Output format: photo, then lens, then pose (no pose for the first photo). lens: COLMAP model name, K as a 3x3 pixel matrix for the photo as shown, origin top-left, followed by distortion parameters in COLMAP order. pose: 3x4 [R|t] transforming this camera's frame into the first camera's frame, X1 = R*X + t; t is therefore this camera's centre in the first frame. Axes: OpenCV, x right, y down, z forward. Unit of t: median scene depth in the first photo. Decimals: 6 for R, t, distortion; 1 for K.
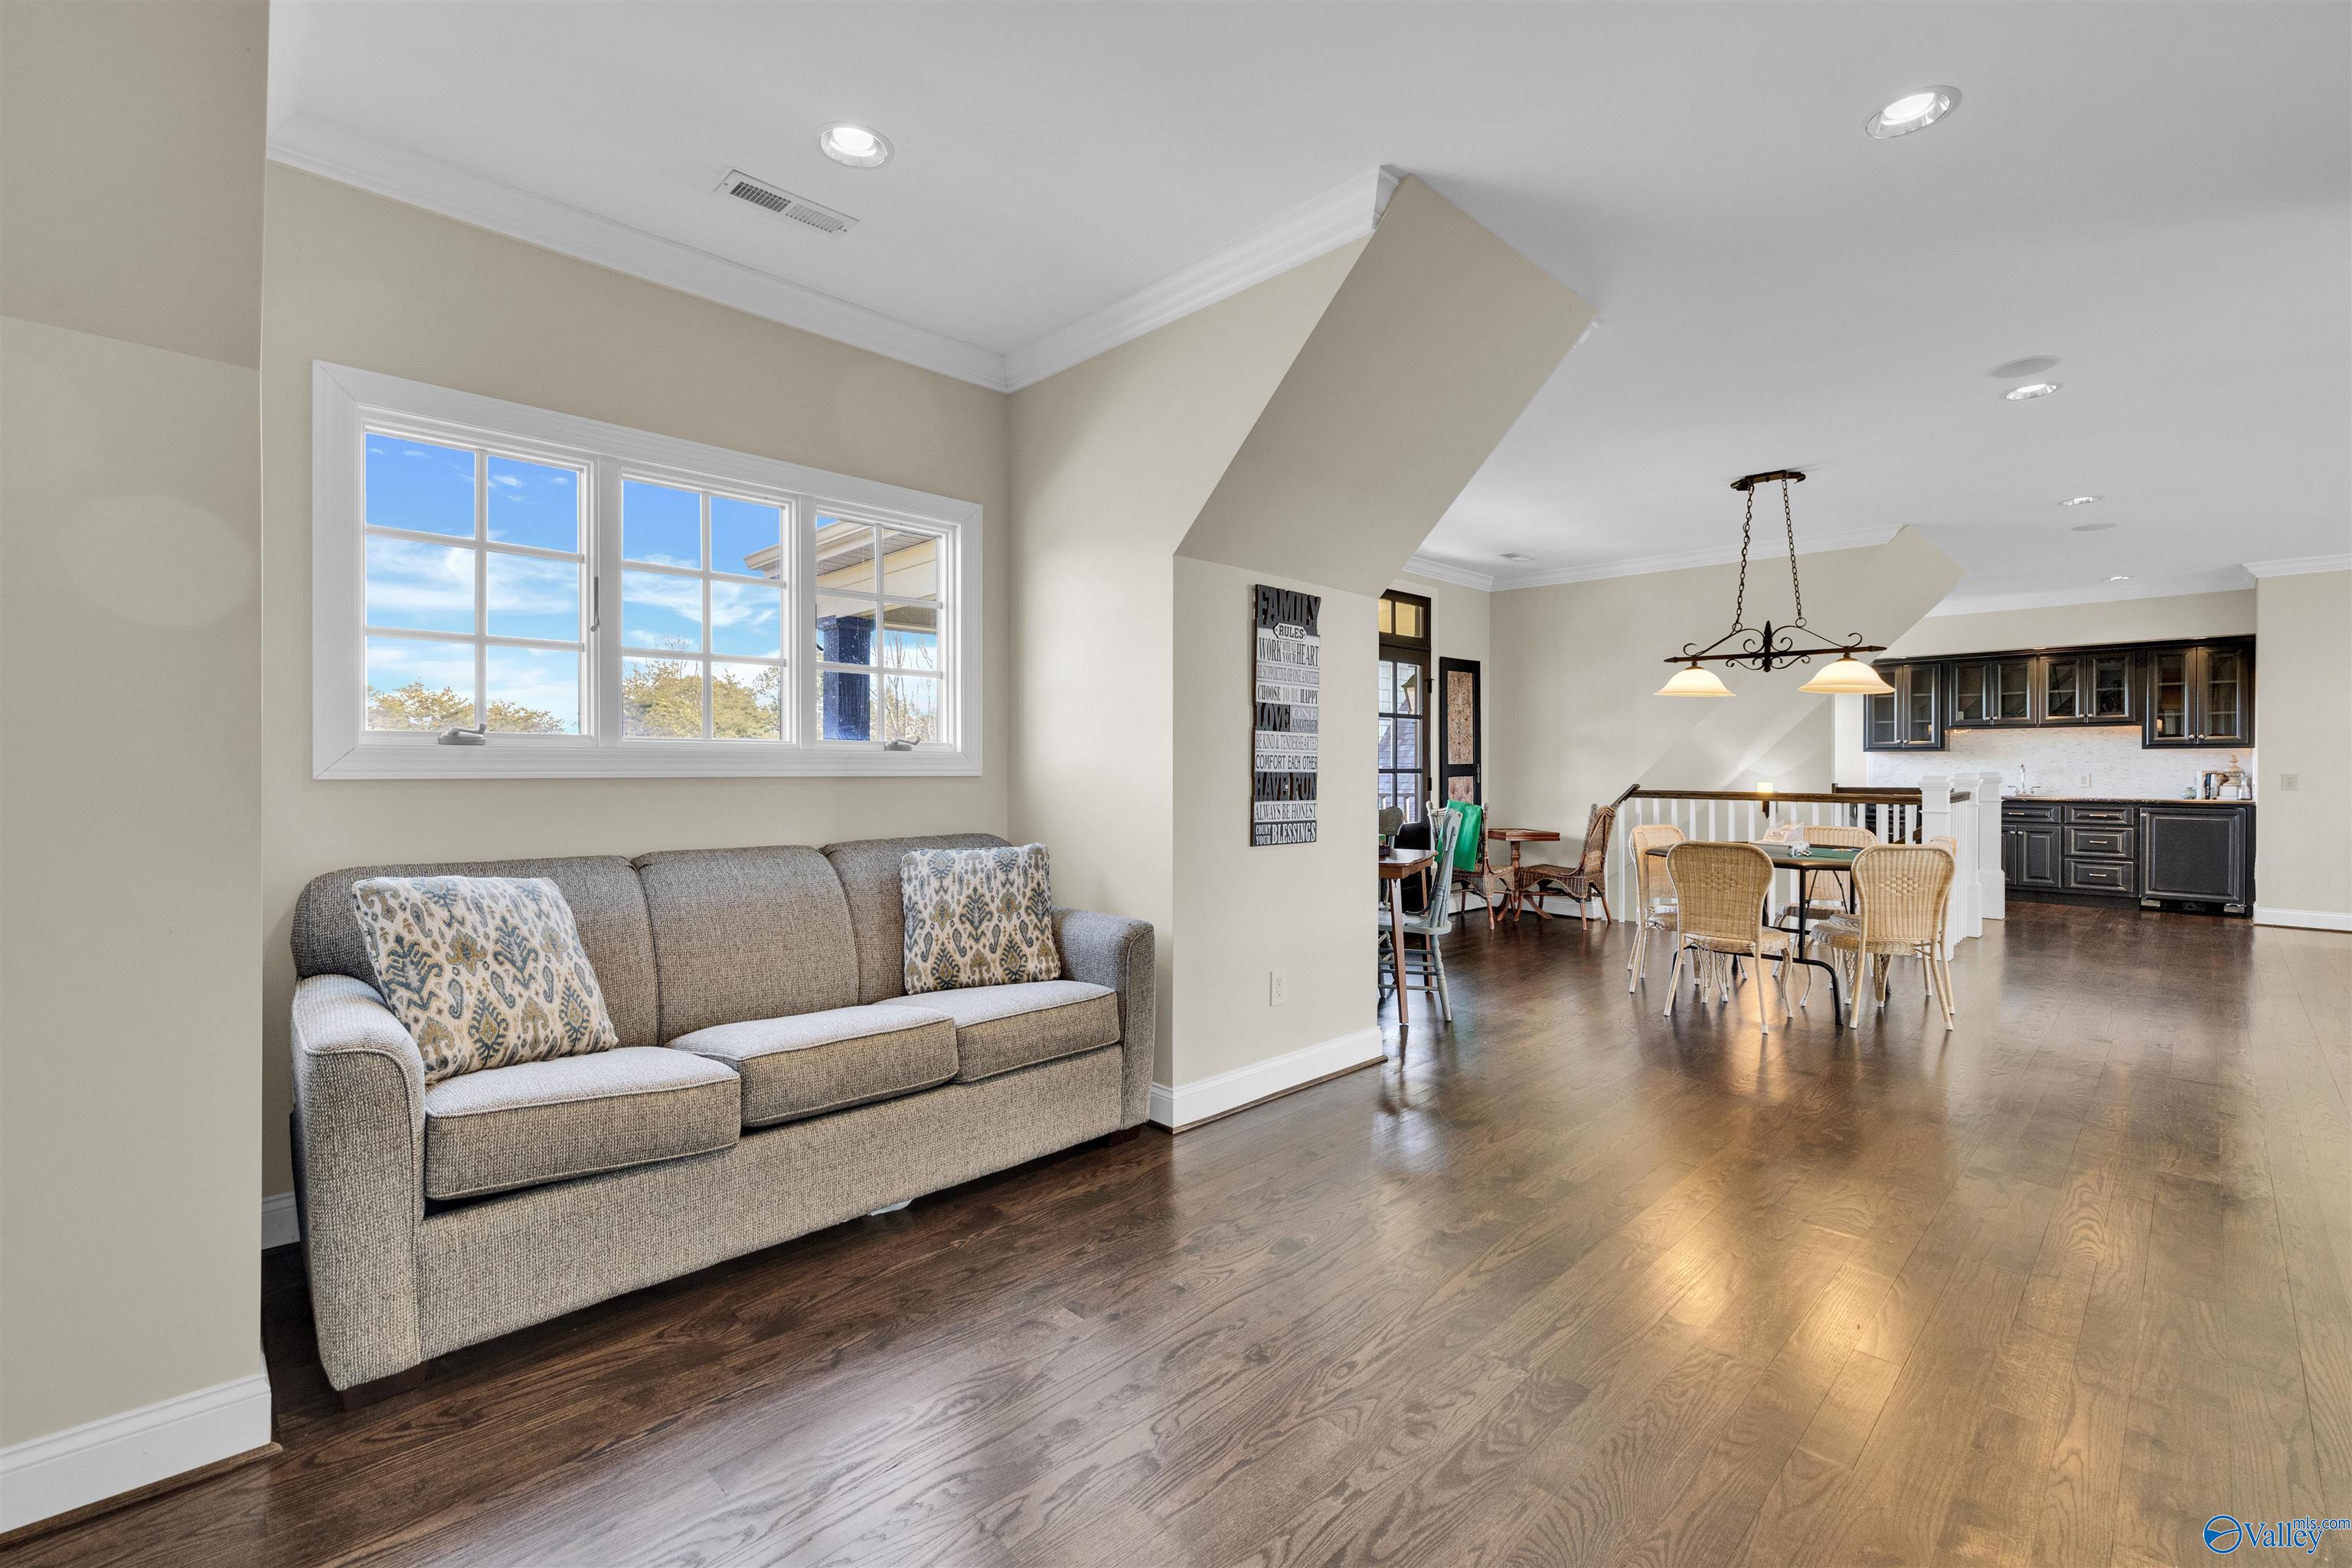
lens RADIAL K [[976.5, 0, 1179.1], [0, 976.5, 777.6], [0, 0, 1]] dist [-0.016190, 0.000202]
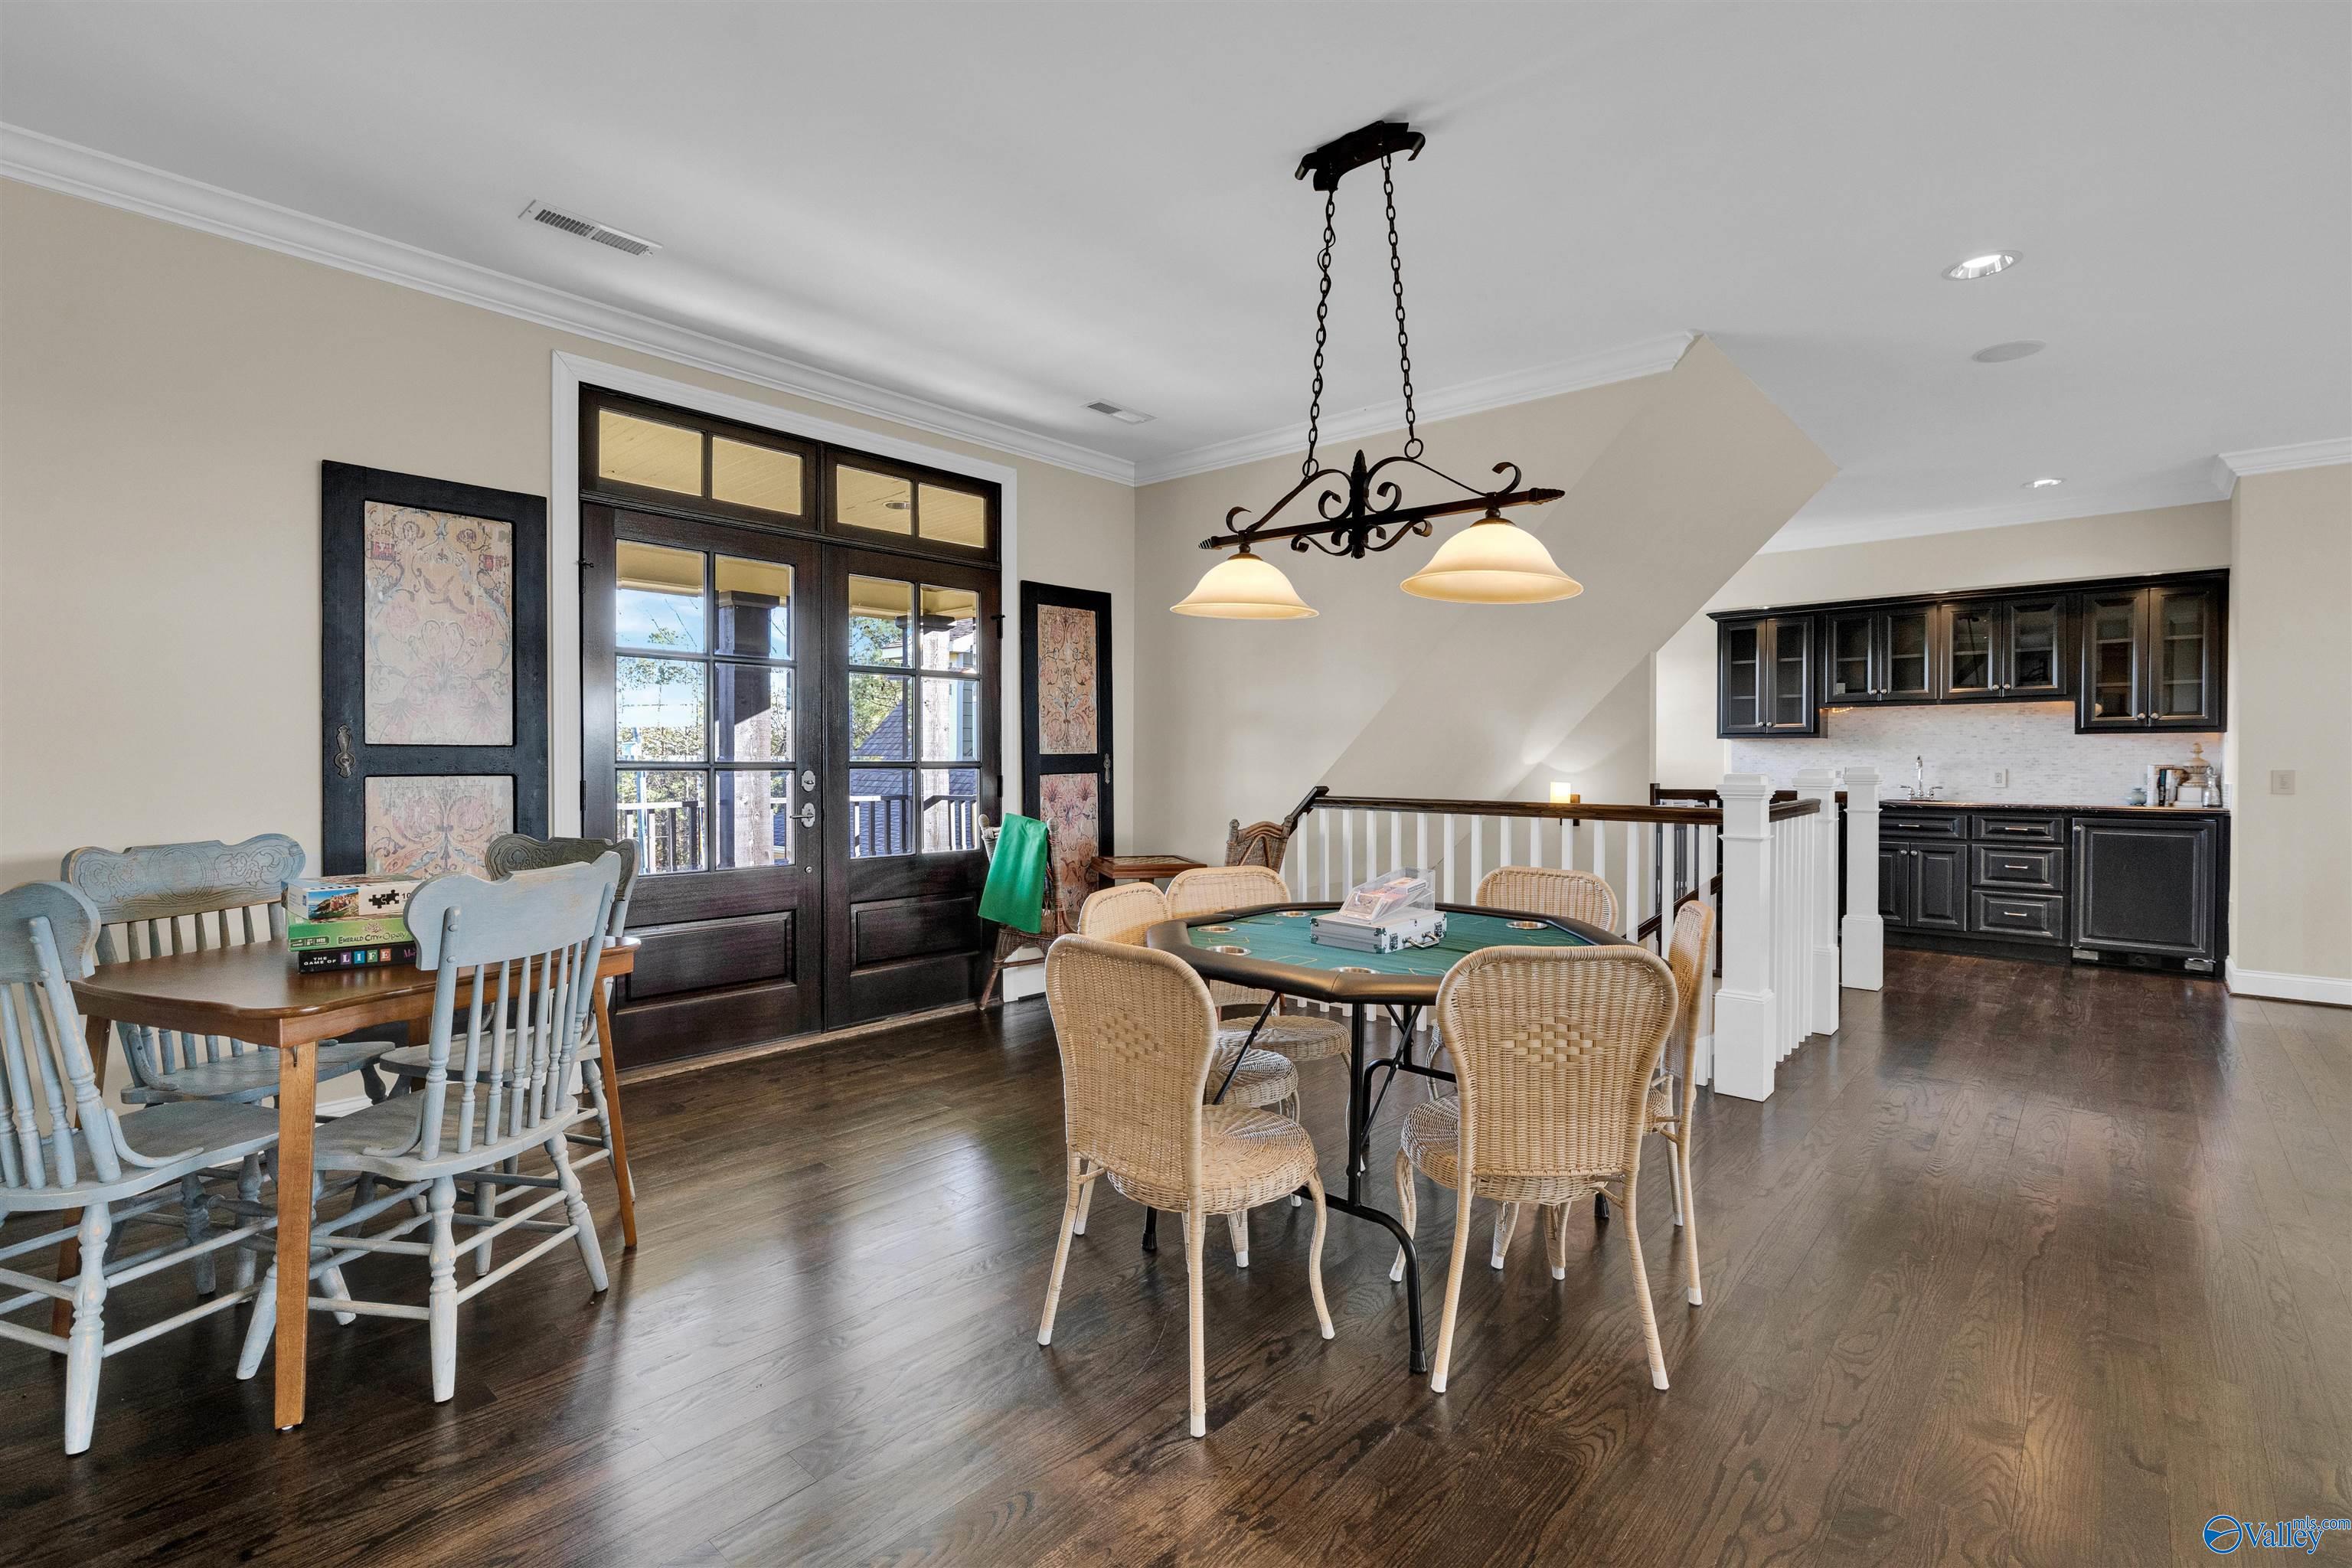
lens RADIAL K [[1067.9, 0, 1173.6], [0, 1067.9, 779.2], [0, 0, 1]] dist [-0.017371, -0.000823]
pose [[0.996436, -0.000821, 0.084353, 0.299465], [0.000278, 0.999979, 0.006449, -0.001942], [-0.084357, -0.006403, 0.996415, 0.307224]]
